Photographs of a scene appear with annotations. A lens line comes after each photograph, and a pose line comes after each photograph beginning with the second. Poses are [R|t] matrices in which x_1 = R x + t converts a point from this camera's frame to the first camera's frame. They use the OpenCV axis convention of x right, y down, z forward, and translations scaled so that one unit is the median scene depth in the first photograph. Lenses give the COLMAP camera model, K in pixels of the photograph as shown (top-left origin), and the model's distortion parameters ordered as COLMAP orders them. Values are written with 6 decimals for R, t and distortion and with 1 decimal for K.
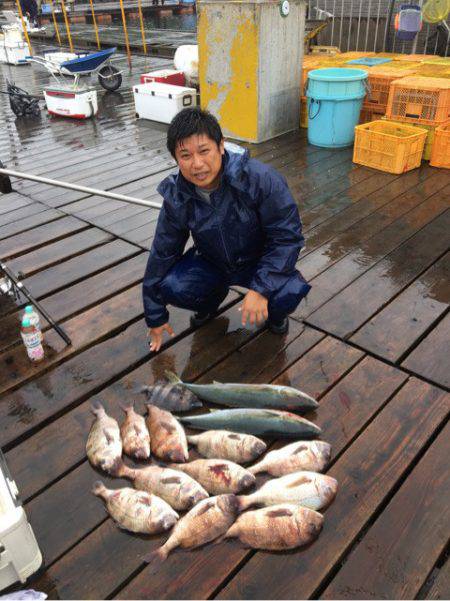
lens RADIAL K [[495.9, 0, 223.3], [0, 495.9, 301.3], [0, 0, 1]] dist [0.040129, -0.070754]
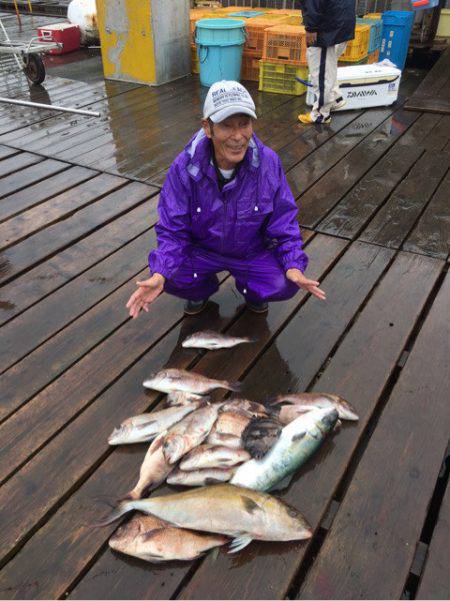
lens RADIAL K [[495.9, 0, 226.5], [0, 495.9, 301.1], [0, 0, 1]] dist [0.040129, -0.070754]
pose [[0.978181, -0.096047, 0.184220, -0.034228], [0.085878, 0.994348, 0.062421, 0.118820], [-0.189174, -0.045238, 0.980901, -0.177330]]
